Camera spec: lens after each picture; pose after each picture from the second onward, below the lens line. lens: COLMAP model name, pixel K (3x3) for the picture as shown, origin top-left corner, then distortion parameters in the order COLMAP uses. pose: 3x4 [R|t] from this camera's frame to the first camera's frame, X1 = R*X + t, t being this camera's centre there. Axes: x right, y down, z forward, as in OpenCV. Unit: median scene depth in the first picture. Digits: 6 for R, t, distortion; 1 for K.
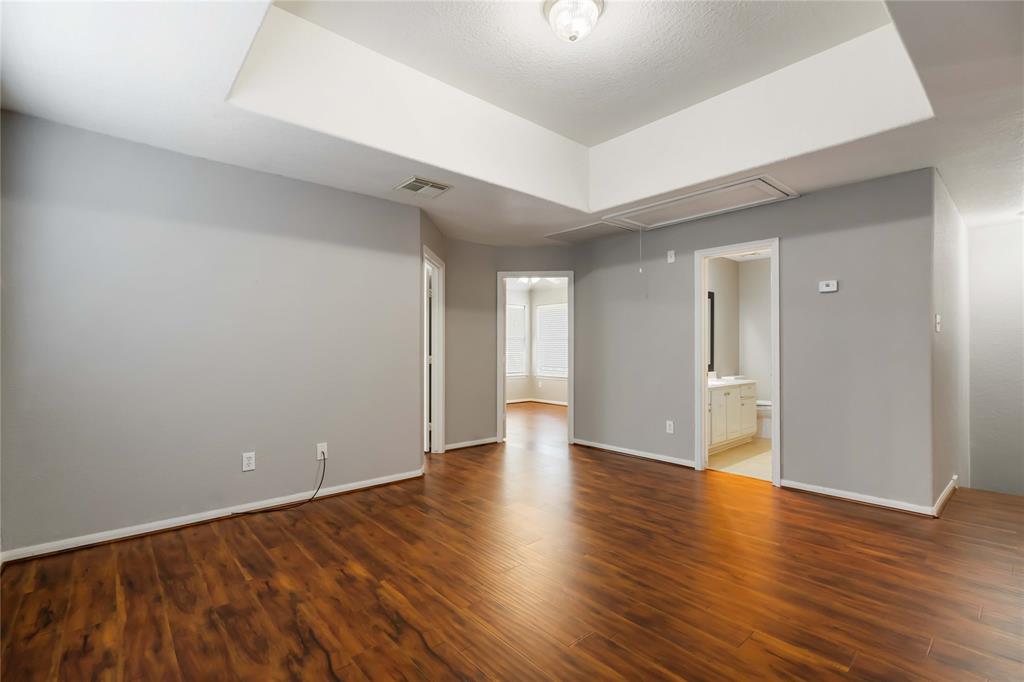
lens RADIAL K [[464.4, 0, 512.7], [0, 464.4, 341.2], [0, 0, 1]] dist [-0.003608, 0.001367]
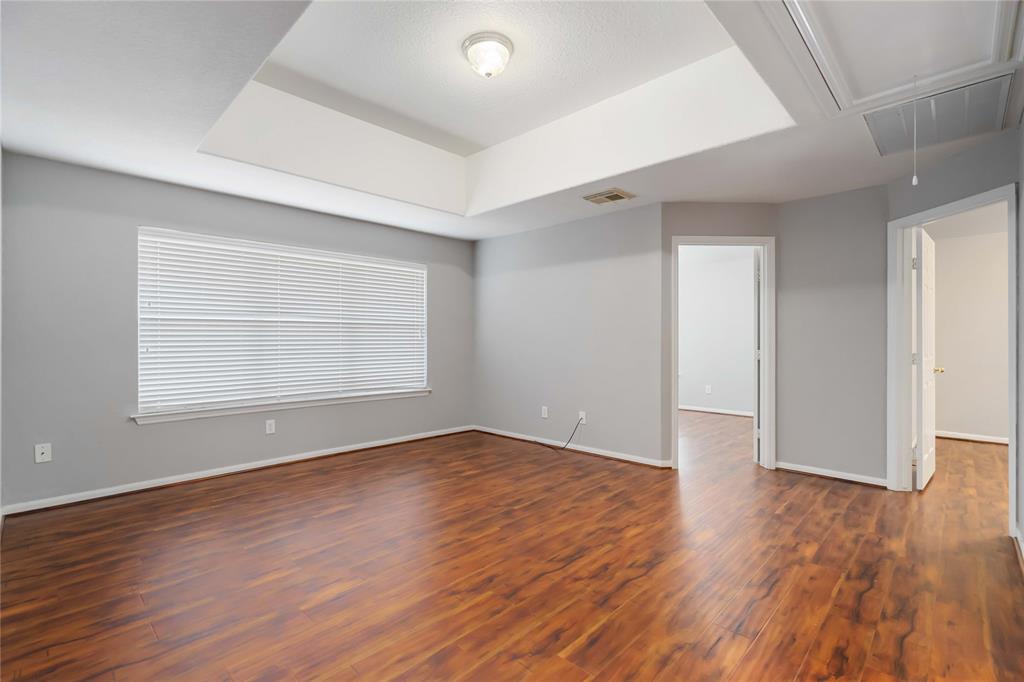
lens RADIAL K [[464.4, 0, 507.1], [0, 464.4, 338.6], [0, 0, 1]] dist [-0.003608, 0.001367]
pose [[0.073247, -0.010018, -0.997264, 1.016452], [0.004828, 0.999941, -0.009691, 0.023683], [0.997302, -0.004105, 0.073291, 0.769806]]
